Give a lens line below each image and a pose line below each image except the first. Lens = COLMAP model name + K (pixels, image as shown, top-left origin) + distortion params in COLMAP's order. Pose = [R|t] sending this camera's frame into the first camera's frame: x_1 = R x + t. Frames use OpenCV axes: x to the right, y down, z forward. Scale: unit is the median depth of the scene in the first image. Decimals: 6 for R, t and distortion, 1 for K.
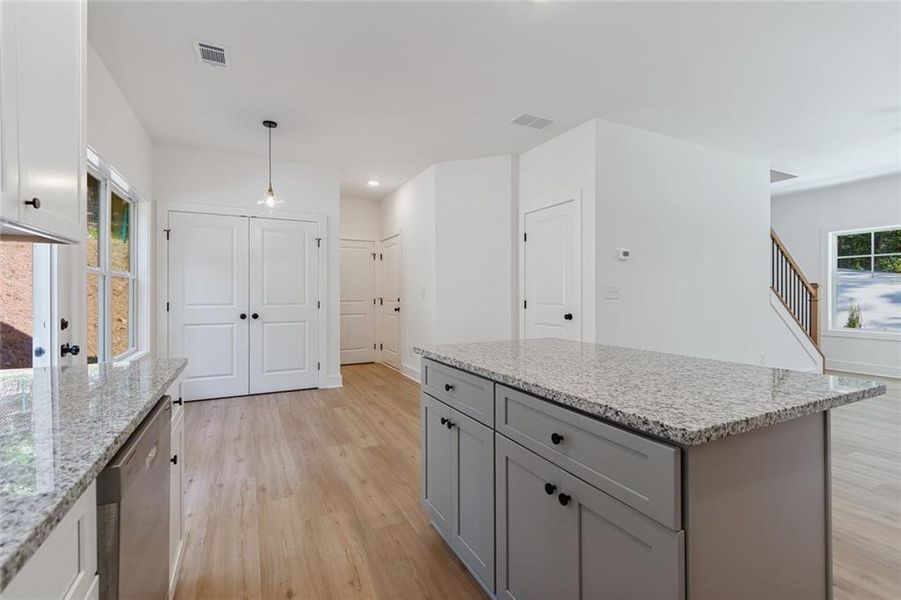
lens RADIAL K [[410.3, 0, 448.0], [0, 410.3, 299.1], [0, 0, 1]] dist [0.009019, -0.001338]
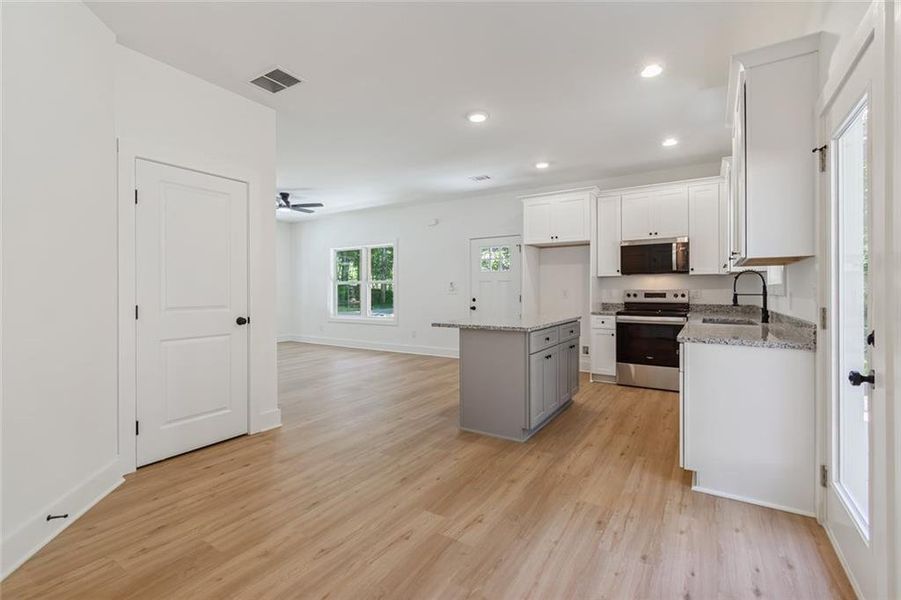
lens RADIAL K [[410.3, 0, 459.4], [0, 410.3, 287.6], [0, 0, 1]] dist [0.009019, -0.001338]
pose [[-0.537709, 0.012950, 0.843031, -0.924162], [0.016092, 0.999858, -0.005096, -0.019871], [-0.842977, 0.010826, -0.537840, 1.543783]]
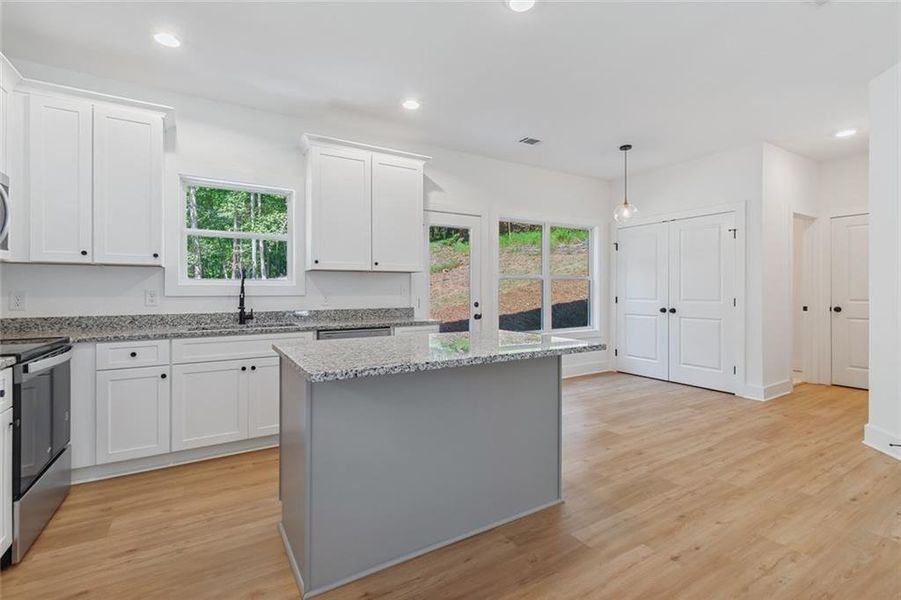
lens RADIAL K [[410.3, 0, 448.3], [0, 410.3, 297.5], [0, 0, 1]] dist [0.009019, -0.001338]
pose [[0.081995, 0.021715, -0.996396, 0.983721], [-0.011111, 0.999720, 0.020873, -0.016981], [0.996571, 0.009360, 0.082213, 0.547901]]
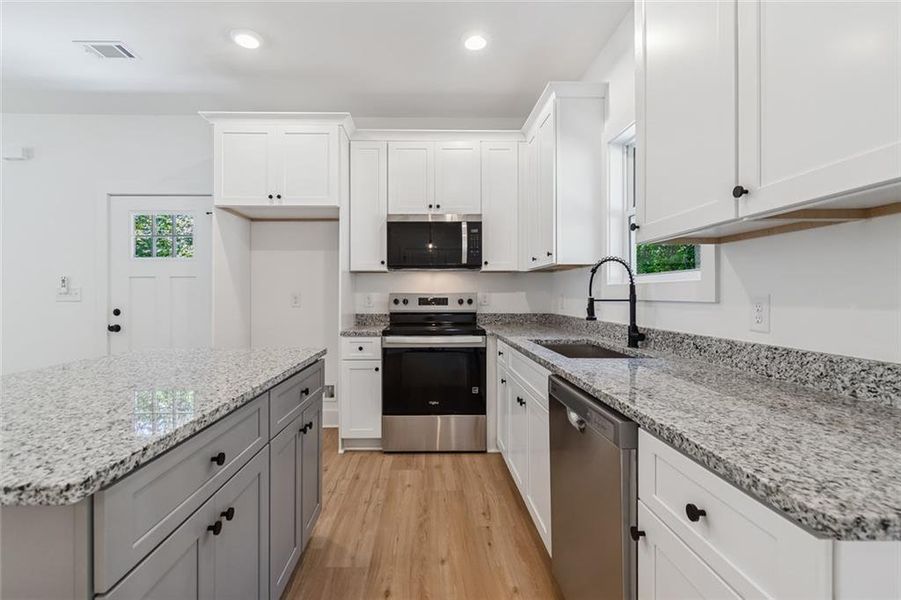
lens RADIAL K [[410.3, 0, 440.1], [0, 410.3, 294.9], [0, 0, 1]] dist [0.009019, -0.001338]
pose [[-0.910559, 0.007945, 0.413303, -0.328579], [0.012986, 0.999872, 0.009388, -0.010976], [-0.413175, 0.013915, -0.910545, 0.879566]]
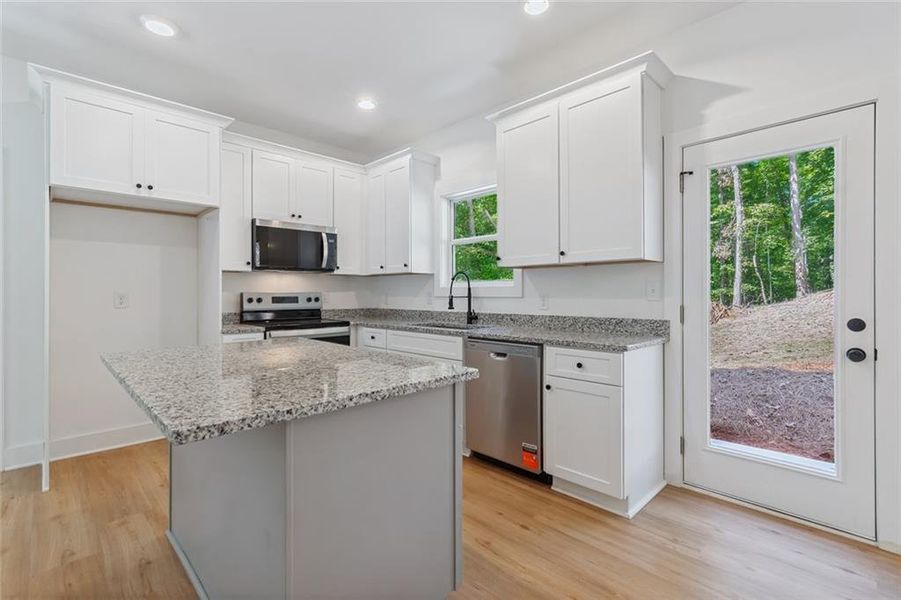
lens RADIAL K [[410.3, 0, 455.5], [0, 410.3, 297.3], [0, 0, 1]] dist [0.009019, -0.001338]
pose [[-0.946929, 0.011691, -0.321229, 0.133753], [0.004276, 0.999708, 0.023779, -0.019116], [0.321413, 0.021144, -0.946703, 1.266842]]
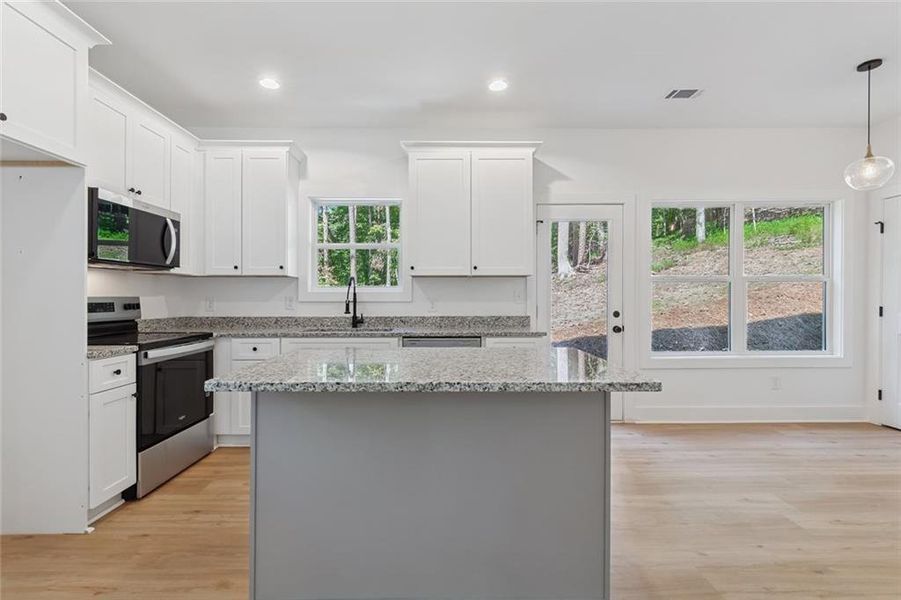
lens RADIAL K [[410.3, 0, 442.5], [0, 410.3, 304.5], [0, 0, 1]] dist [0.009019, -0.001338]
pose [[-0.436678, 0.021892, -0.899352, 0.783241], [-0.007639, 0.999578, 0.028041, -0.019785], [0.899586, 0.019116, -0.436326, 0.890880]]
